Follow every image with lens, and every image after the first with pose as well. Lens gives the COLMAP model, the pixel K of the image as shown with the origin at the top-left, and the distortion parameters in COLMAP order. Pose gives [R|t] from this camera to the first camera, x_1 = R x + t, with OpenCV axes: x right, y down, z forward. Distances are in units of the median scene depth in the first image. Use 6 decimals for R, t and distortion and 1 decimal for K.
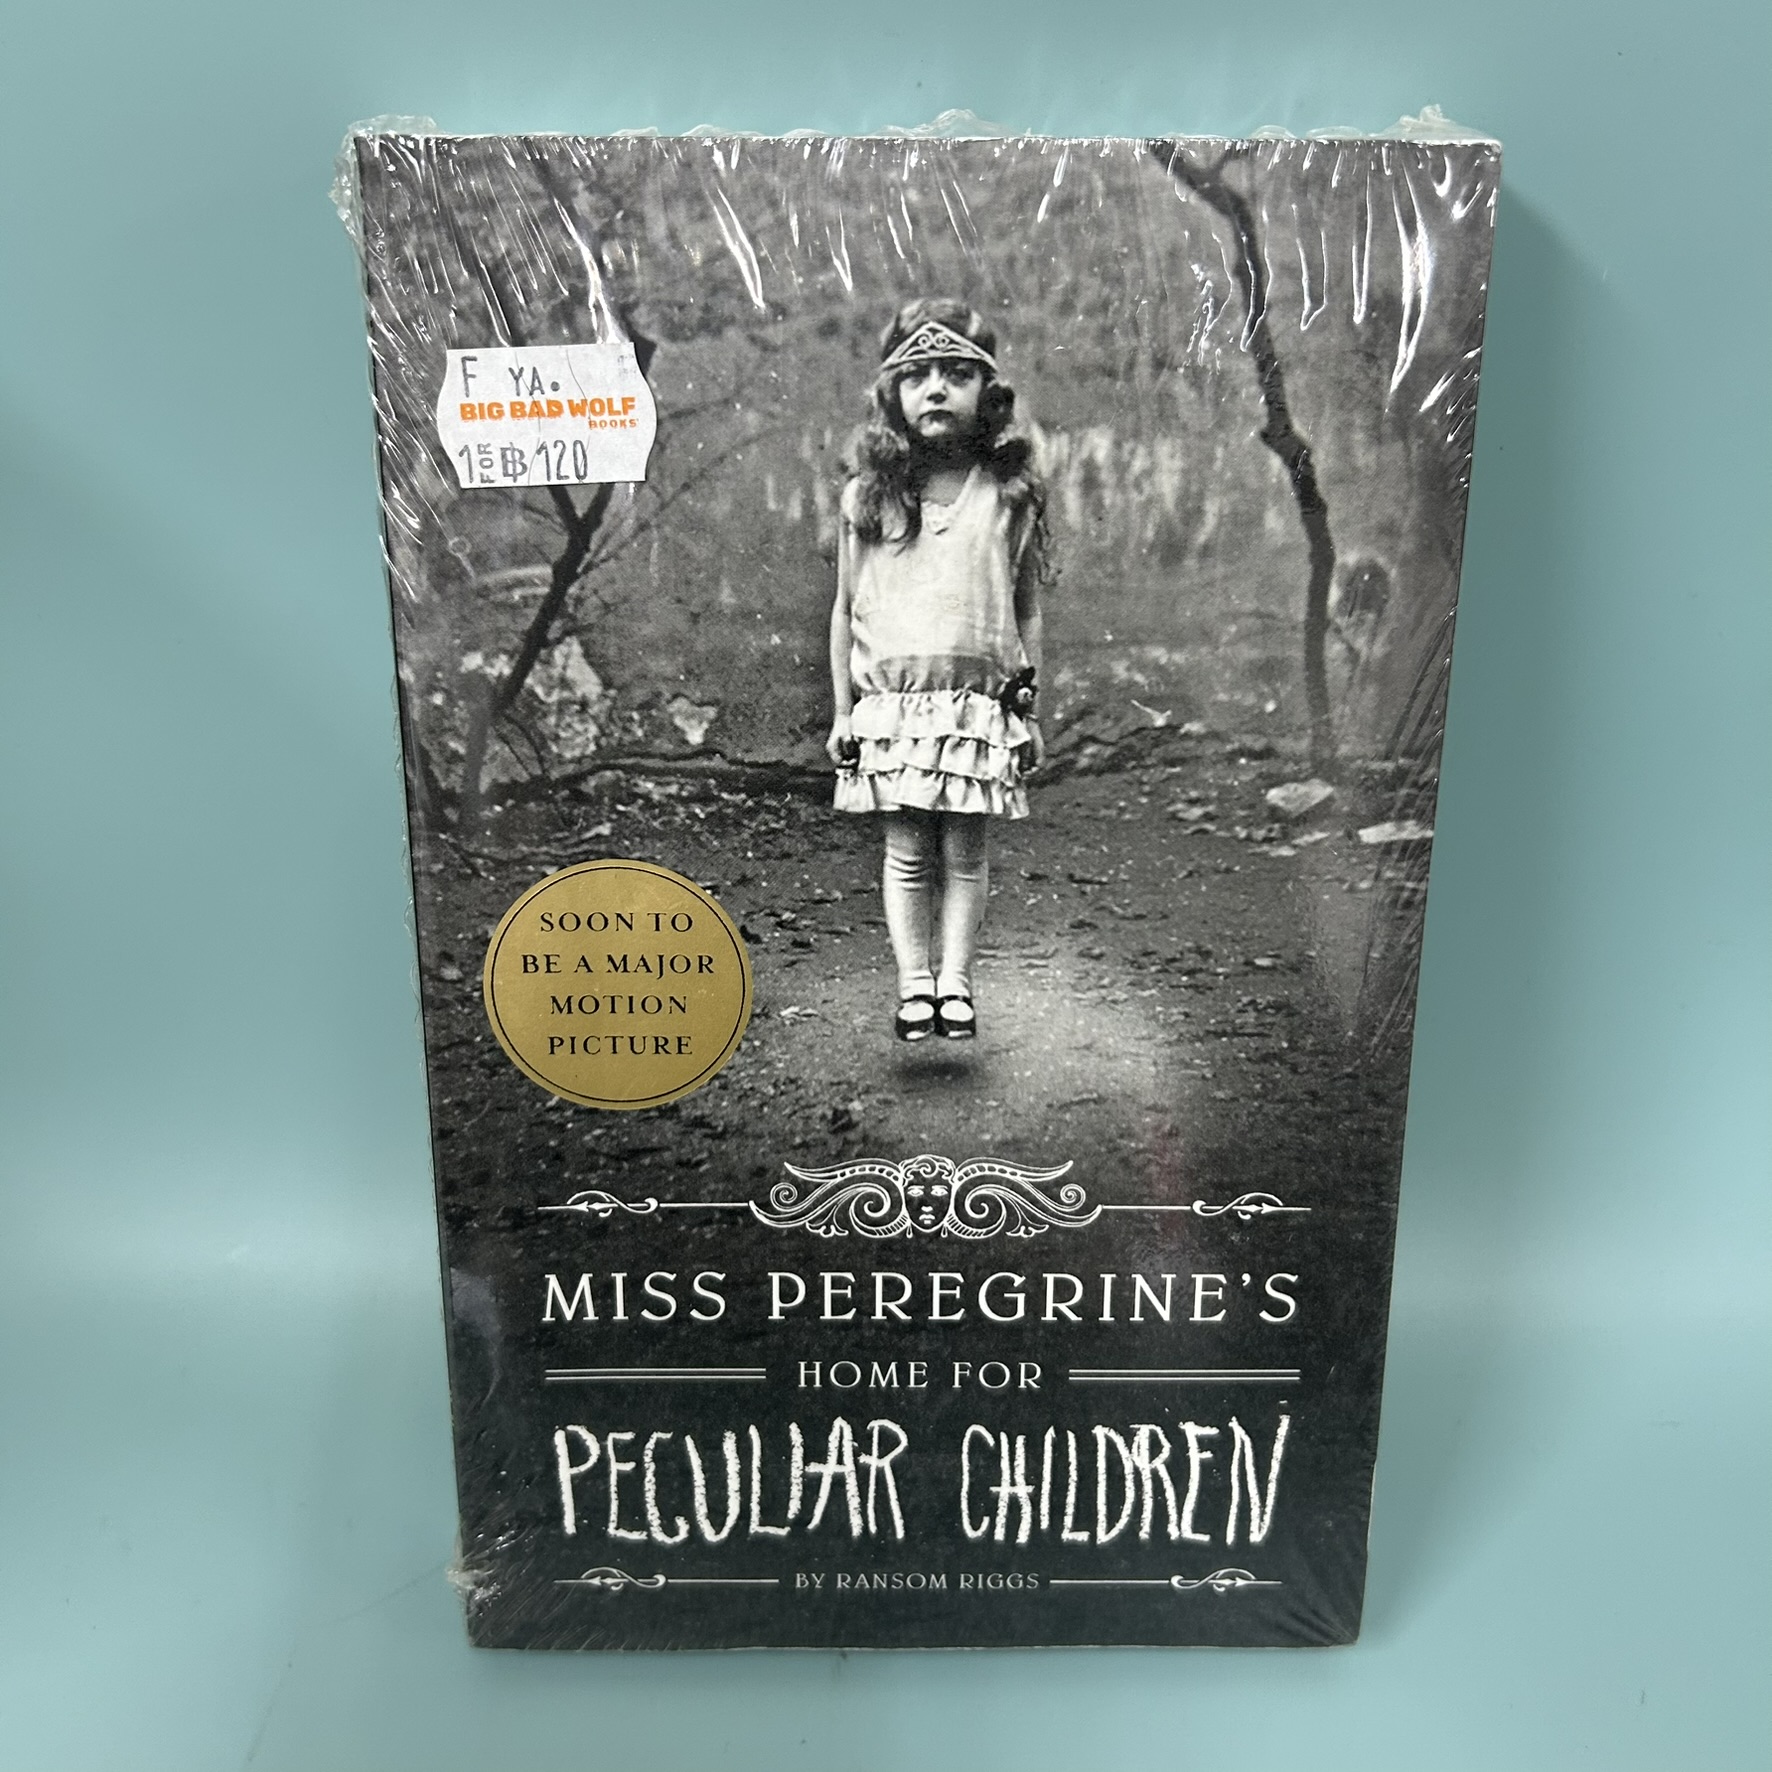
lens RADIAL K [[1873.8, 0, 875.1], [0, 1873.8, 884.2], [0, 0, 1]] dist [0.201094, -0.981419]
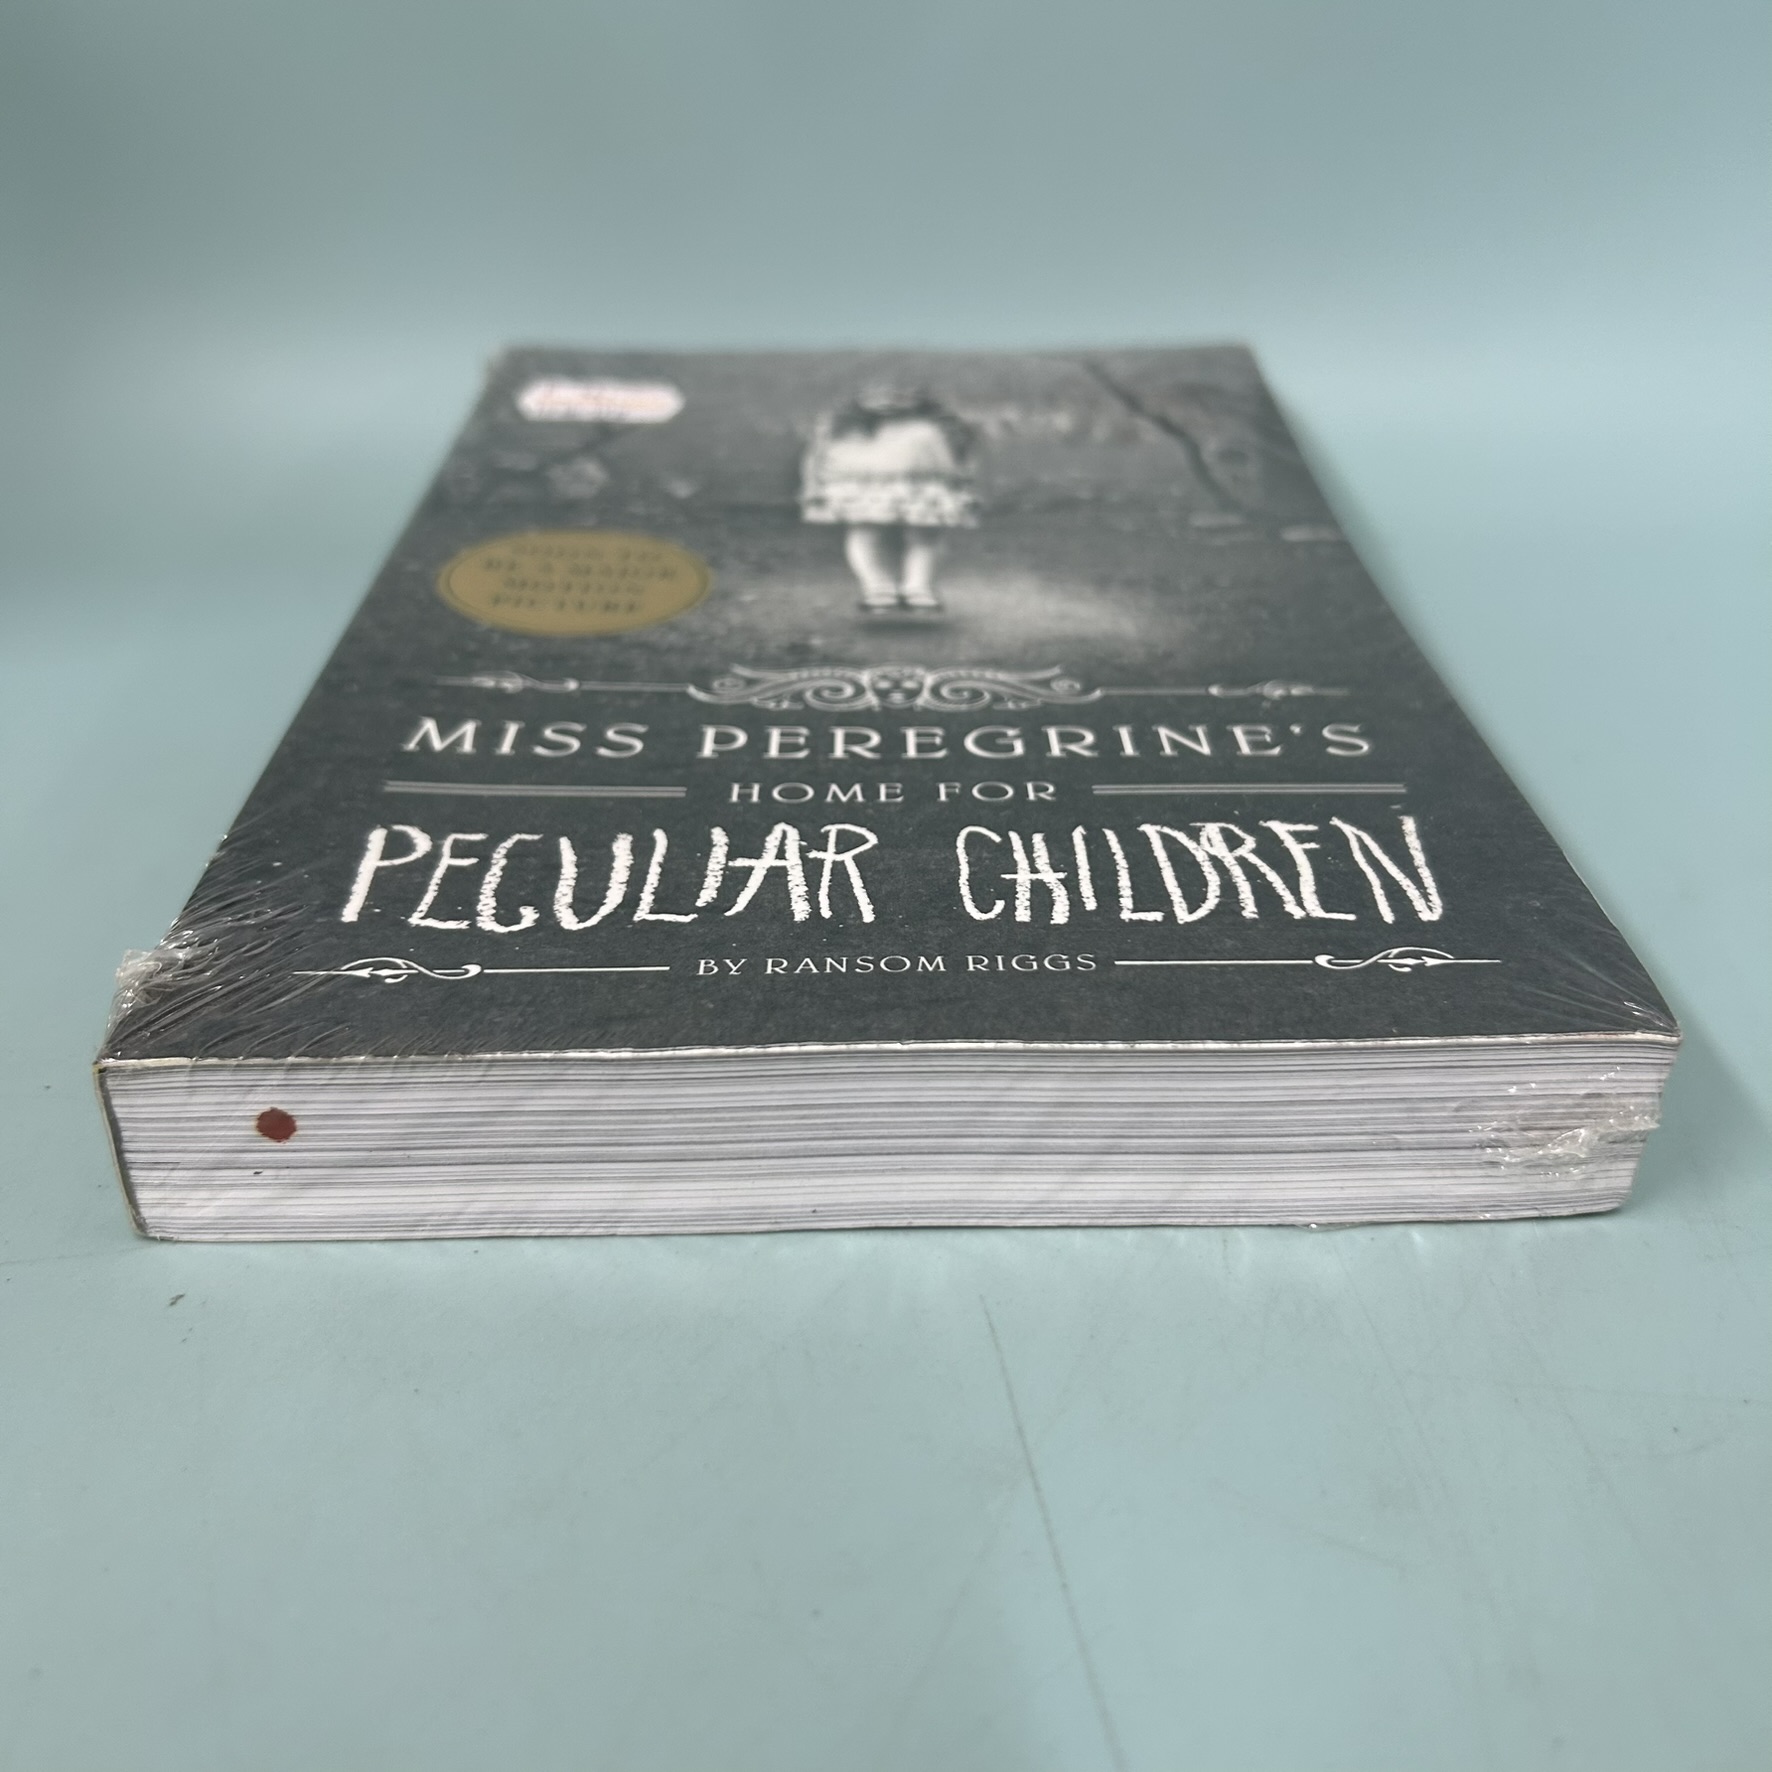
lens RADIAL K [[1873.8, 0, 875.1], [0, 1873.8, 884.2], [0, 0, 1]] dist [0.201094, -0.981419]
pose [[0.999932, 0.003900, 0.010974, 0.008915], [0.009708, 0.241418, -0.970373, 1.011509], [-0.006434, 0.970413, 0.241363, 0.881859]]
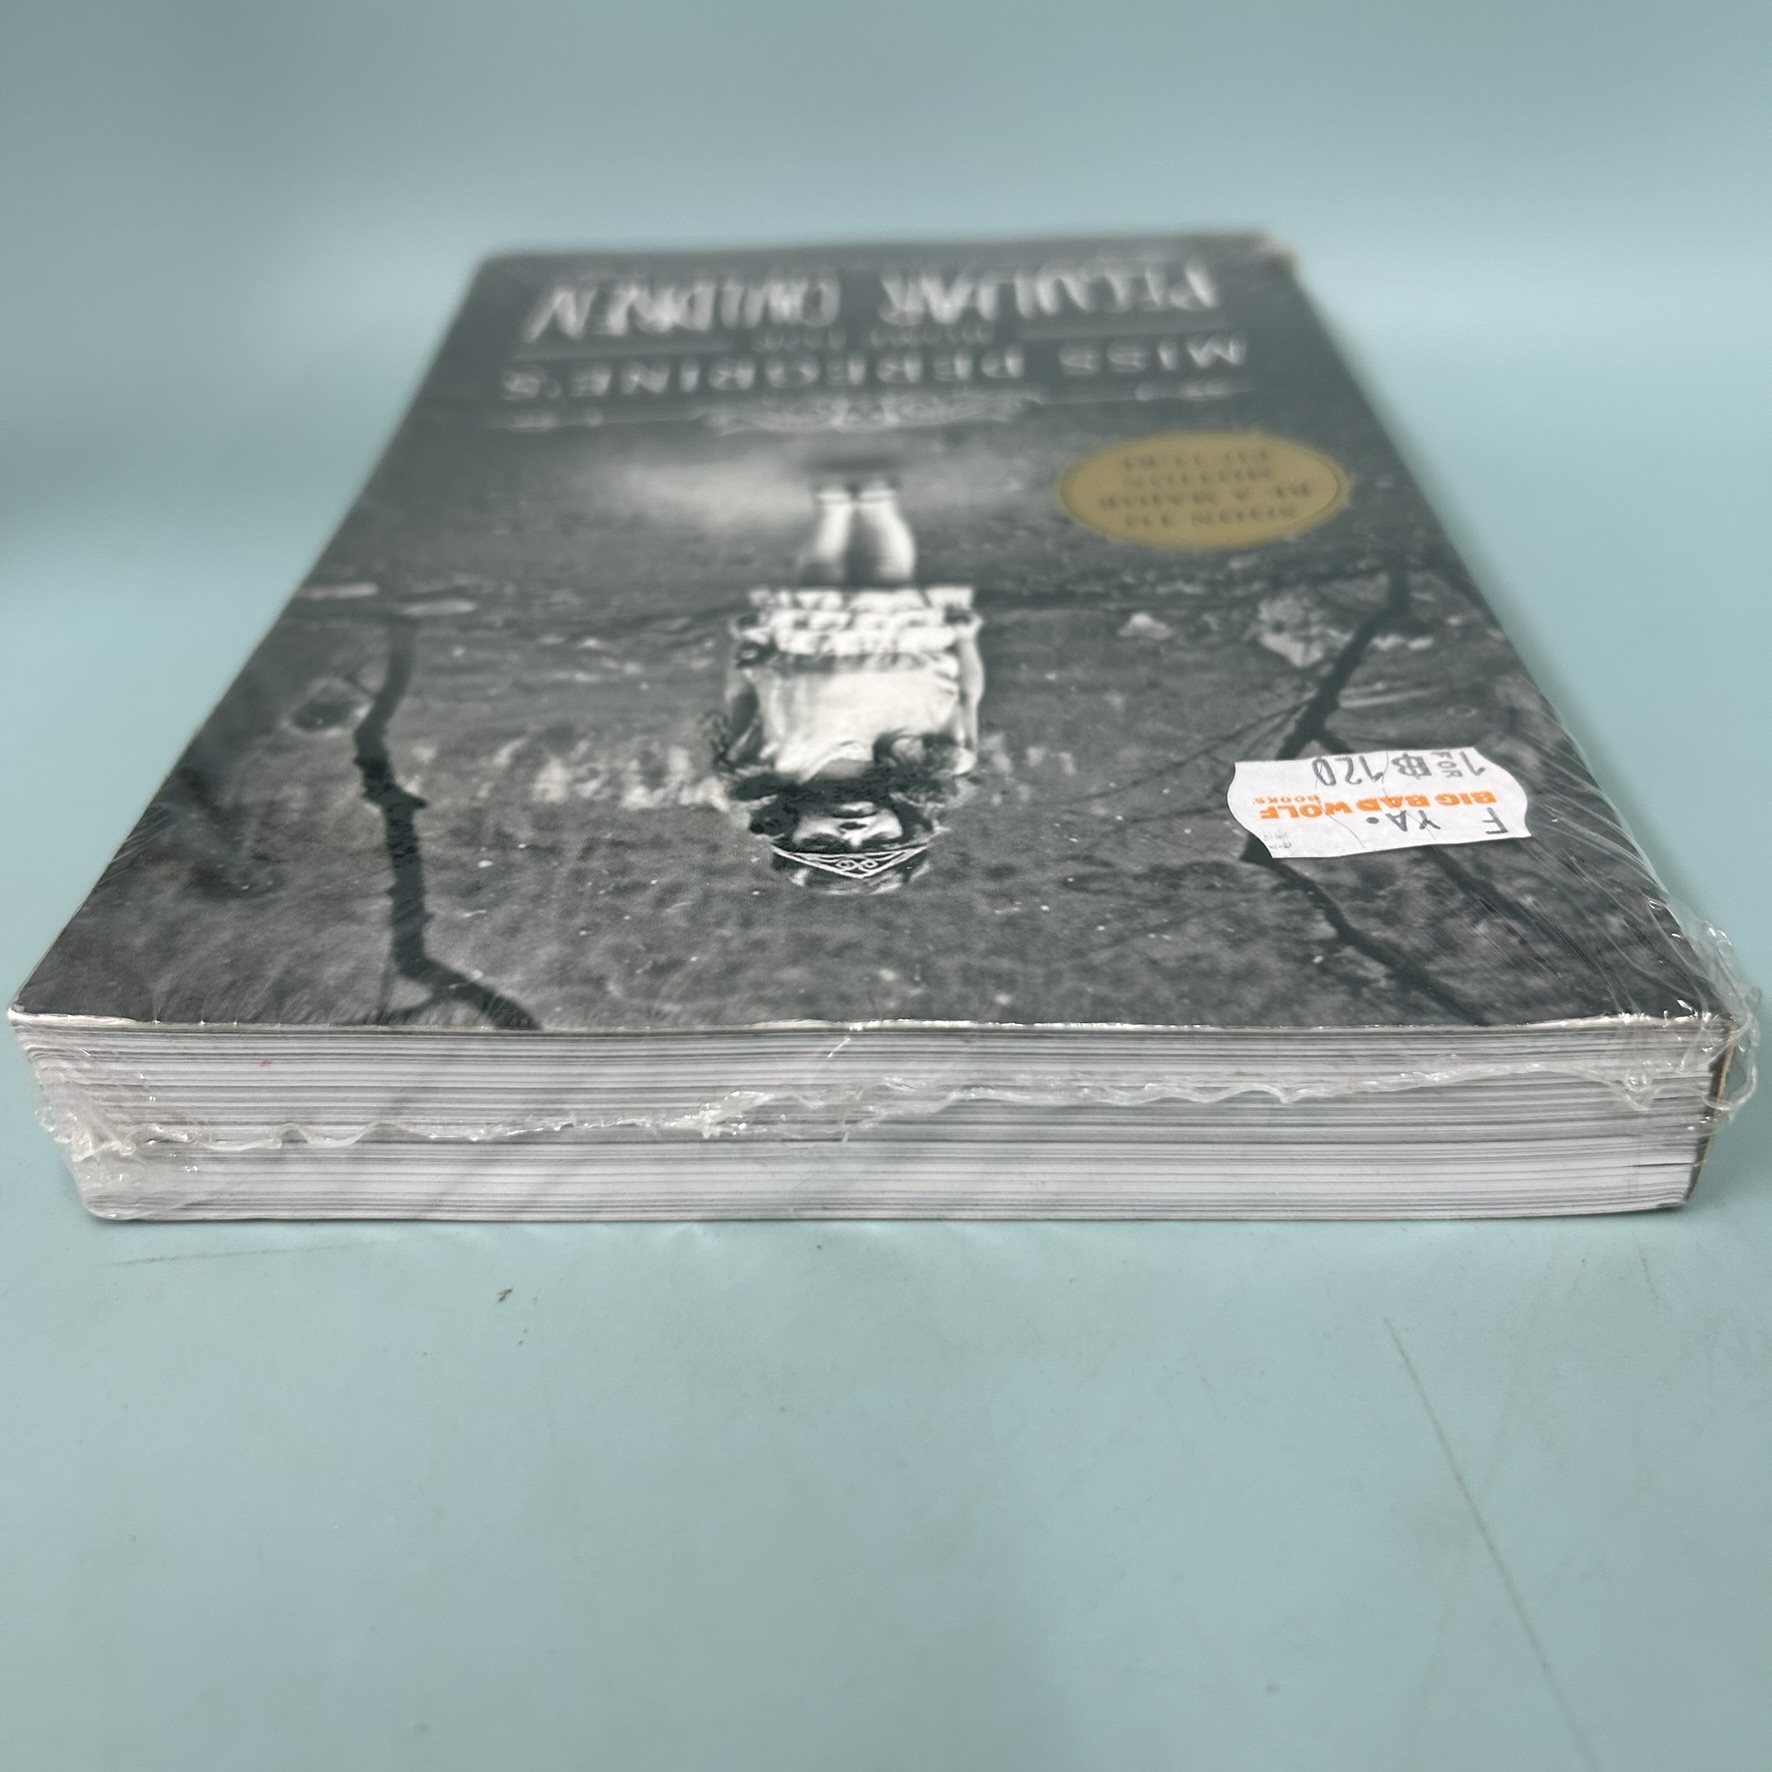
lens RADIAL K [[1873.8, 0, 875.1], [0, 1873.8, 884.2], [0, 0, 1]] dist [0.201094, -0.981419]
pose [[-0.999475, 0.024347, 0.021382, 0.007489], [-0.005159, -0.771003, 0.636811, -0.659010], [0.031990, 0.636366, 0.770723, 0.391697]]
